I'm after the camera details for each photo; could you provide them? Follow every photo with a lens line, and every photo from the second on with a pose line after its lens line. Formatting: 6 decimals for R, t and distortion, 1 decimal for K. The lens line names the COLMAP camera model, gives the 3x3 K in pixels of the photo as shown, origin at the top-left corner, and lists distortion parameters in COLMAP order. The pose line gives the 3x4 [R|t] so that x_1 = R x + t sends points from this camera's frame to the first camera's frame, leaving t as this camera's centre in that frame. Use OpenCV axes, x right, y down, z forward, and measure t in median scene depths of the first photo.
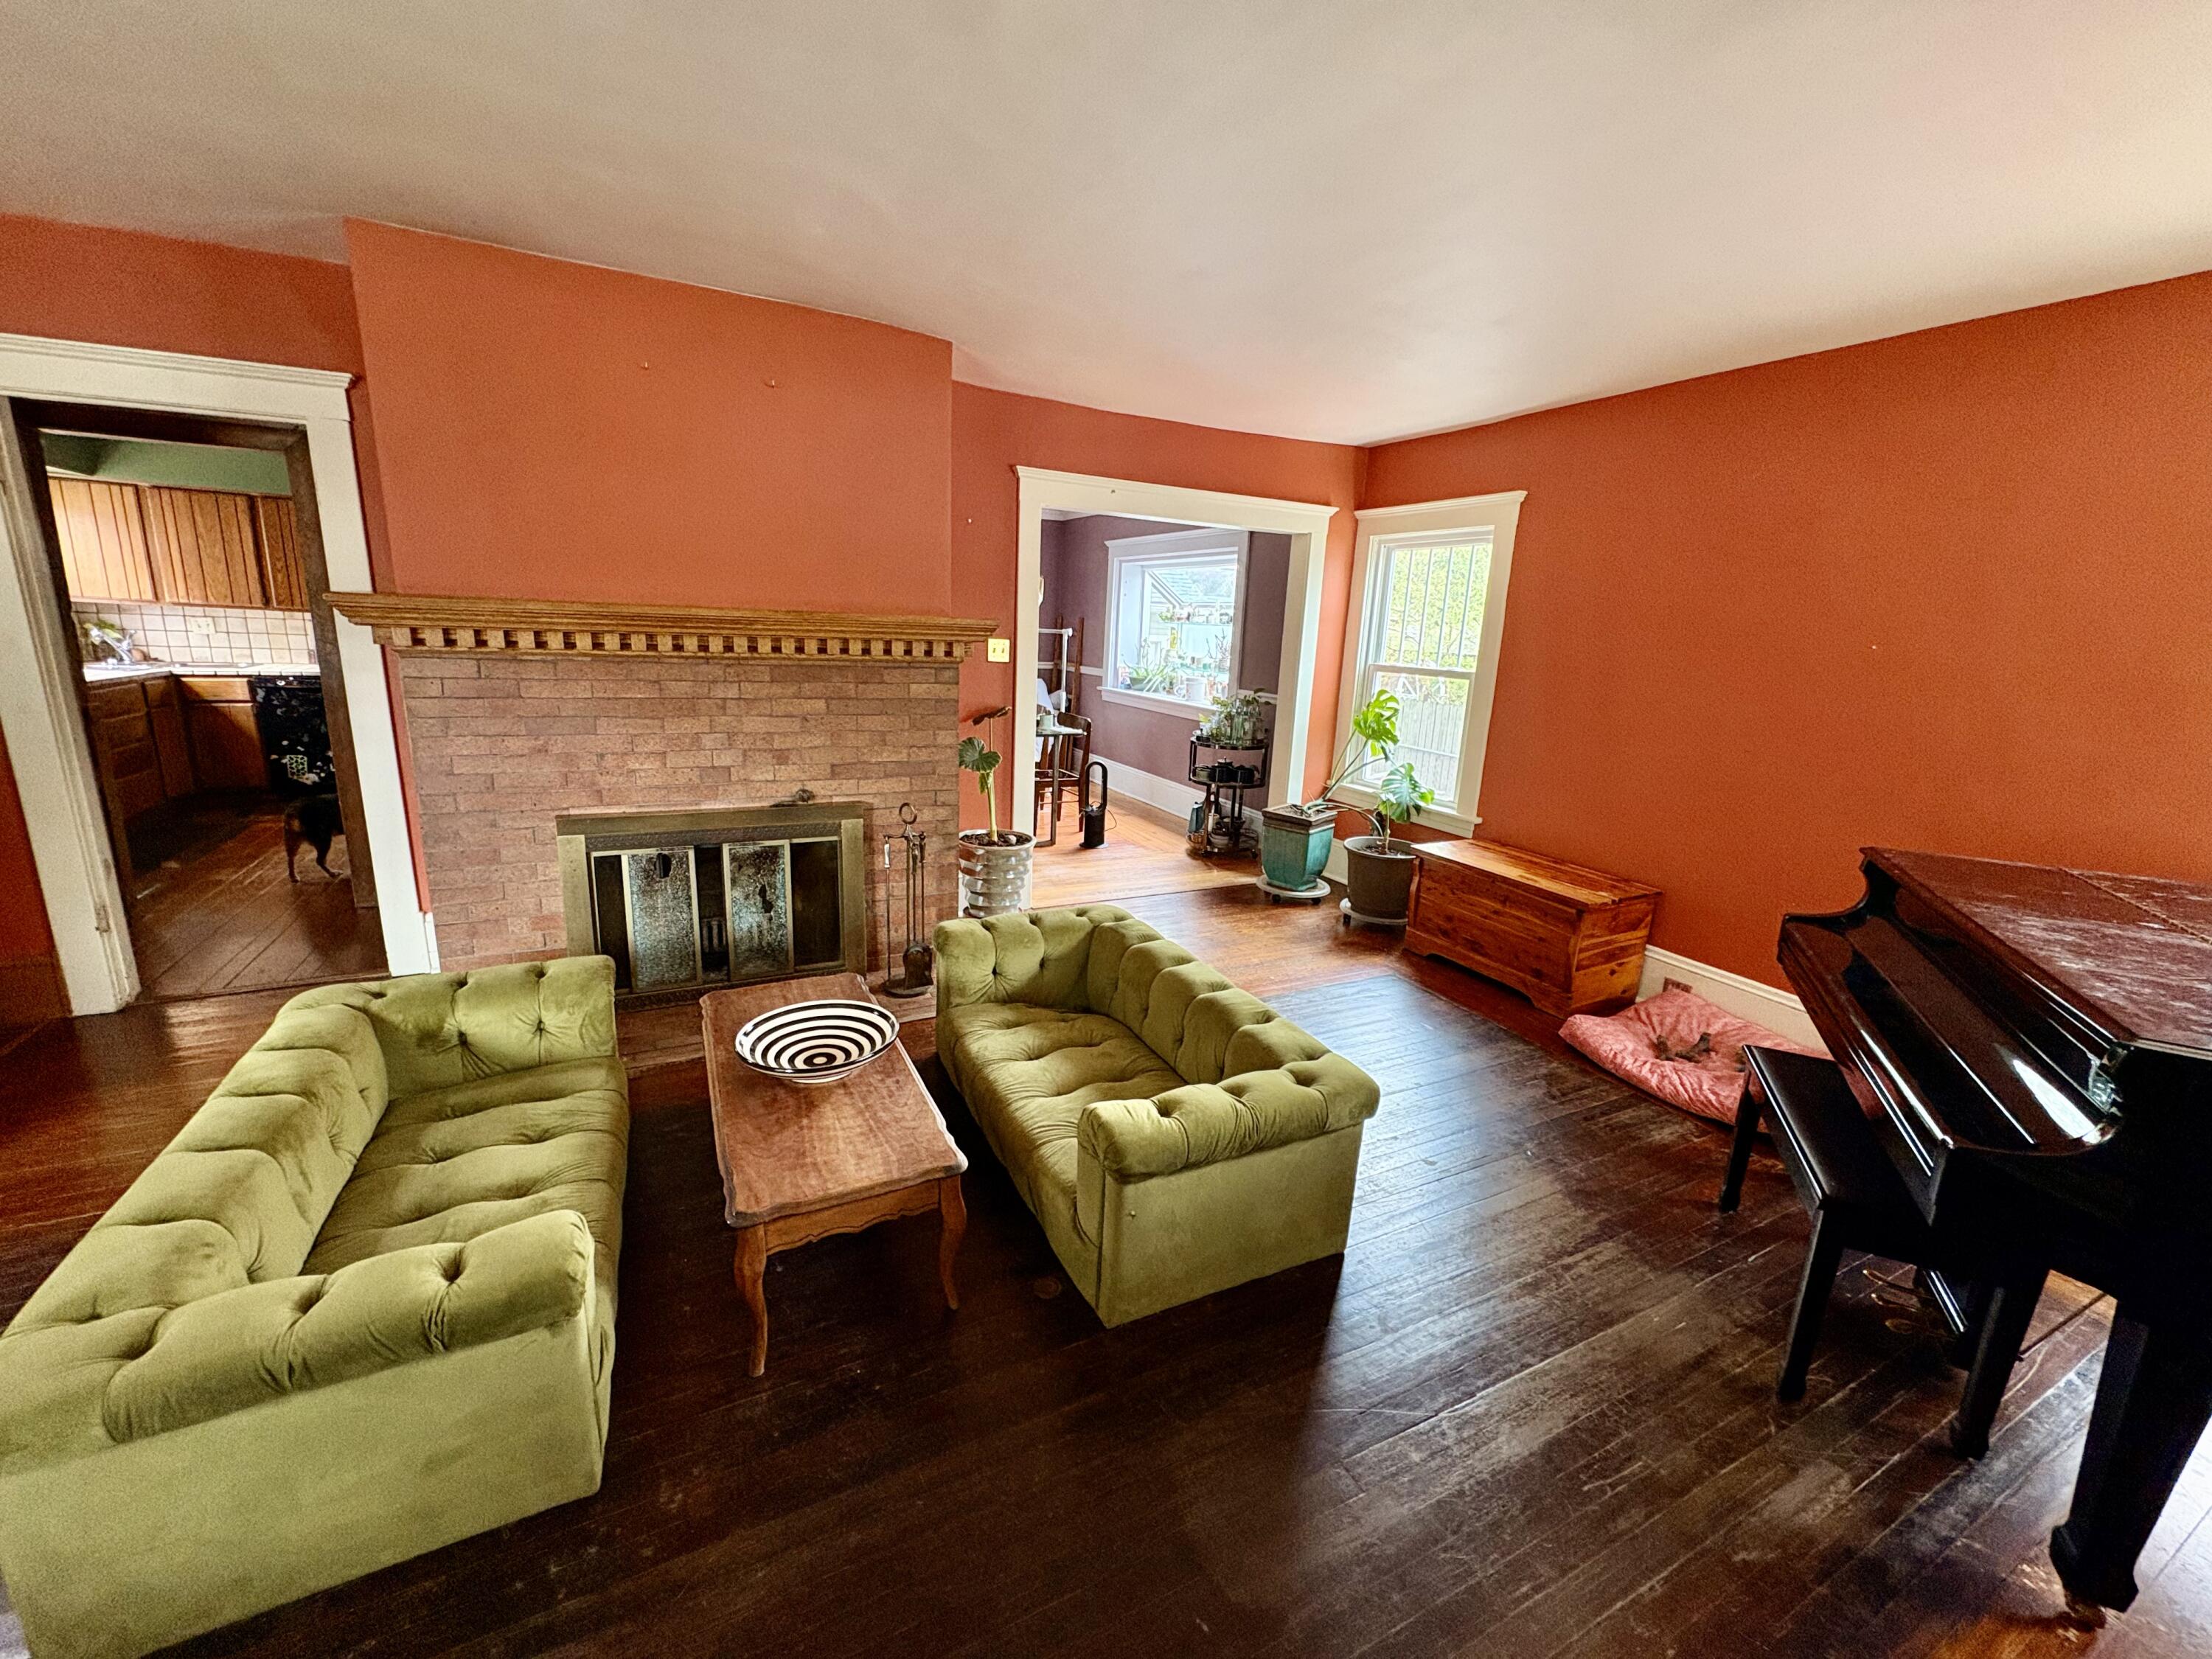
lens RADIAL K [[879.0, 0, 1100.6], [0, 879.0, 832.2], [0, 0, 1]] dist [-0.001265, 0.000186]
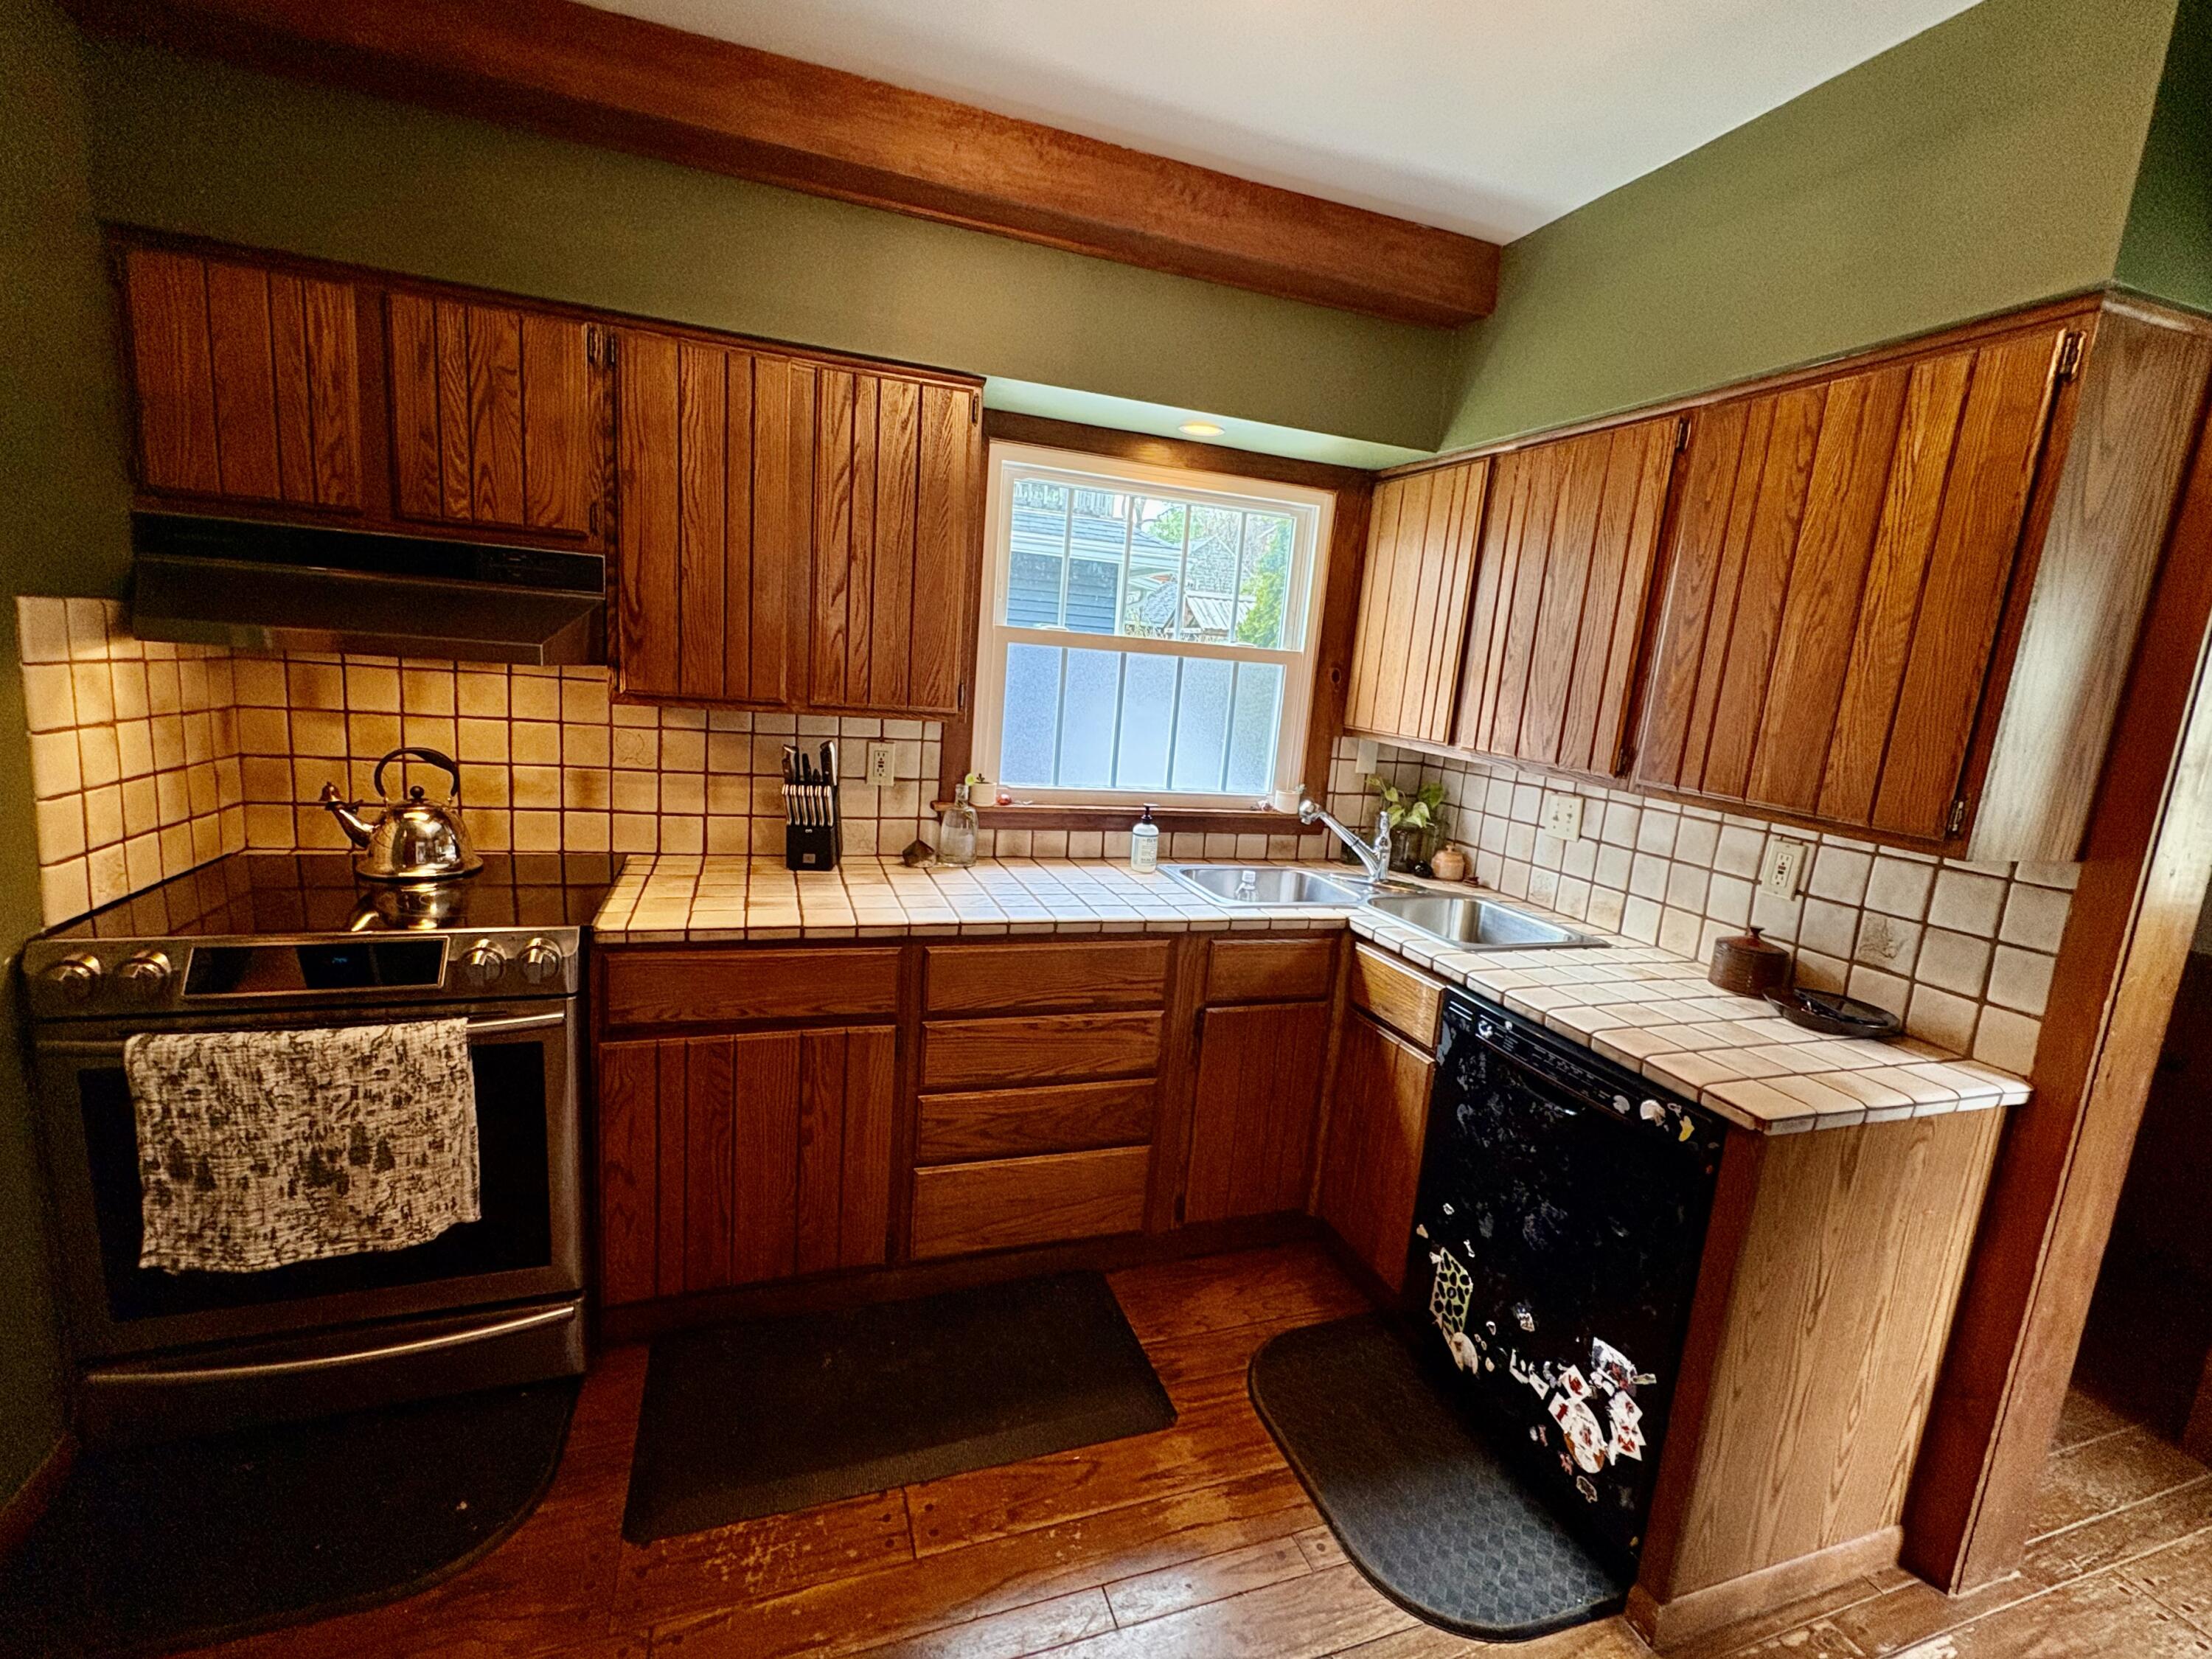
lens RADIAL K [[973.3, 0, 1097.2], [0, 973.3, 827.3], [0, 0, 1]] dist [0.001322, -0.000222]
pose [[-0.143558, 0.111363, -0.983356, -0.467520], [-0.309734, 0.938673, 0.151520, -0.187075], [0.939923, 0.326331, -0.100261, 0.687942]]
